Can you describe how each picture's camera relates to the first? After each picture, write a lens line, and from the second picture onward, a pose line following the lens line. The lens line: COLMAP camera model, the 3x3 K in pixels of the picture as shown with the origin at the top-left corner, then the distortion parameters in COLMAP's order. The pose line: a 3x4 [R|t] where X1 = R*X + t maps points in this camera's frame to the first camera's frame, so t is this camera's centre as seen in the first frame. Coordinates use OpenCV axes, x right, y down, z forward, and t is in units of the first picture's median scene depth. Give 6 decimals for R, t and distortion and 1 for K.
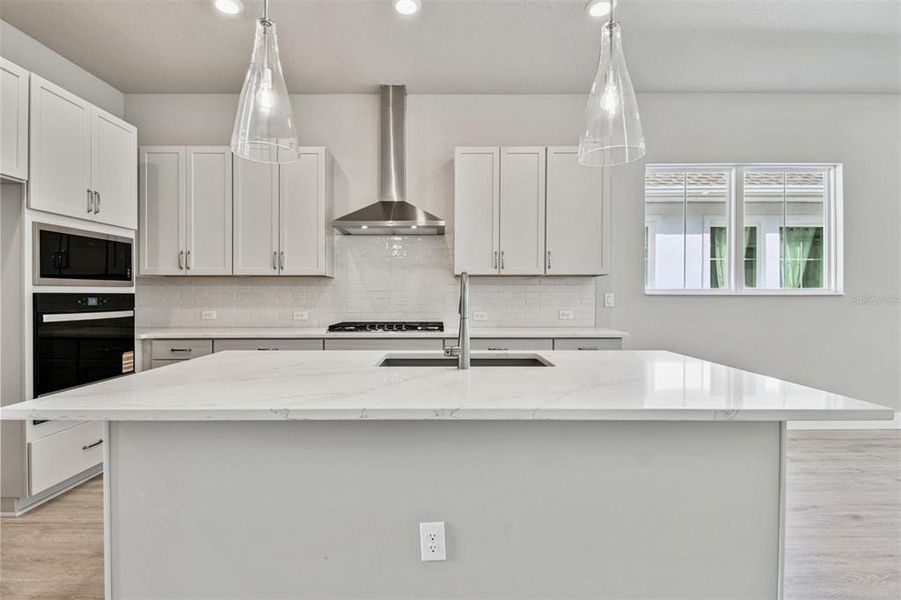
lens RADIAL K [[442.5, 0, 441.8], [0, 442.5, 300.1], [0, 0, 1]] dist [0.004605, -0.000235]
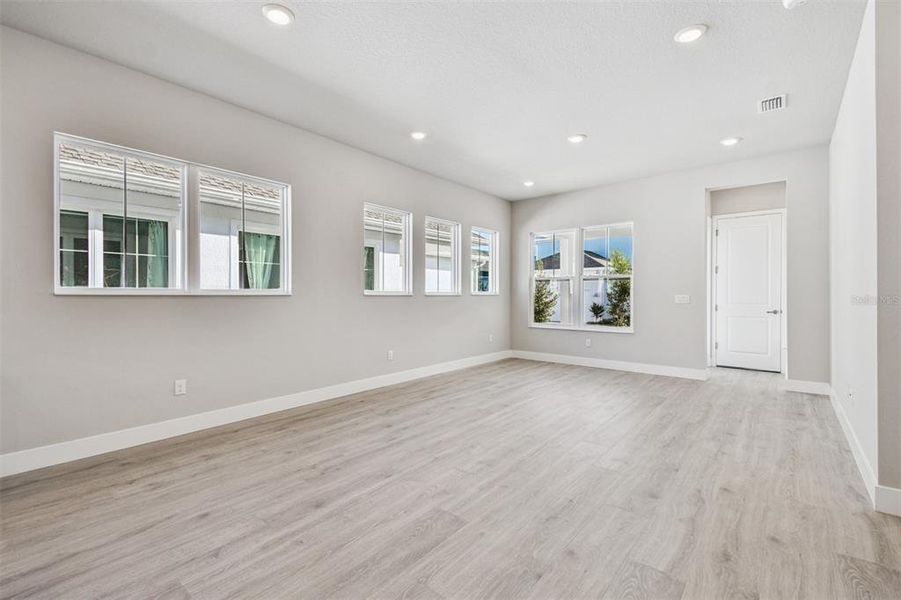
lens RADIAL K [[398.4, 0, 447.2], [0, 398.4, 294.3], [0, 0, 1]] dist [0.030290, -0.001904]
pose [[0.646178, 0.003413, 0.763179, 0.343860], [0.006651, 0.999927, -0.010104, 0.000078], [-0.763158, 0.011605, 0.646108, -0.011407]]
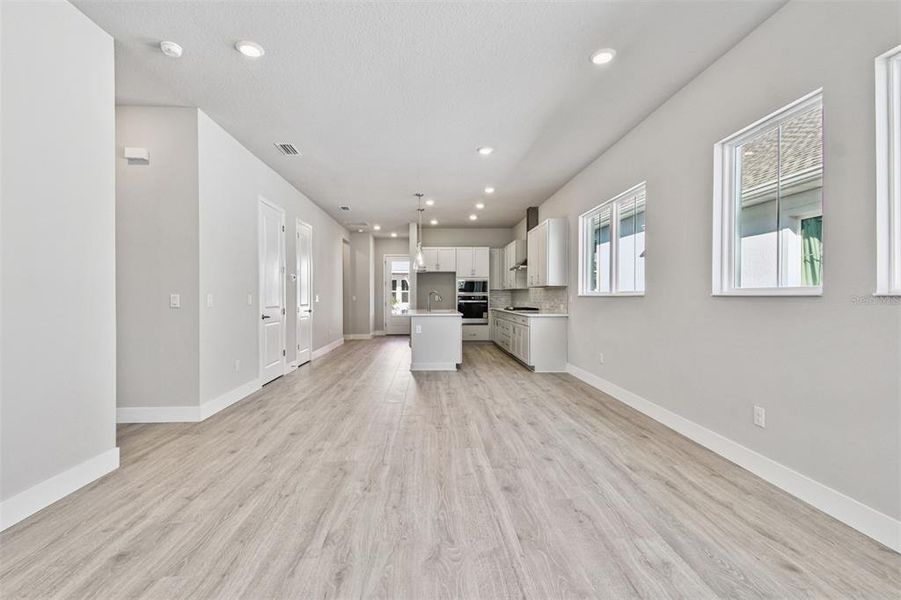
lens RADIAL K [[398.4, 0, 444.9], [0, 398.4, 300.3], [0, 0, 1]] dist [0.030290, -0.001904]
pose [[0.033331, 0.010489, -0.999389, 1.855641], [-0.008016, 0.999916, 0.010227, -0.006231], [0.999412, 0.007670, 0.033412, 0.438572]]
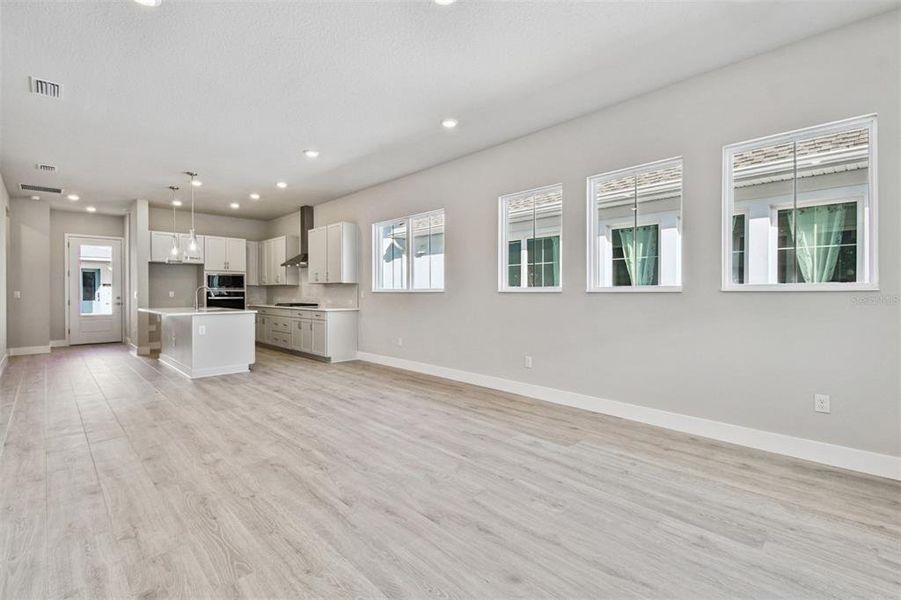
lens RADIAL K [[403.3, 0, 444.3], [0, 403.3, 295.3], [0, 0, 1]] dist [0.033671, -0.001822]
pose [[0.689825, 0.006365, -0.723948, 1.873541], [-0.007719, 0.999969, 0.001436, -0.002795], [0.723935, 0.004598, 0.689853, 0.018485]]
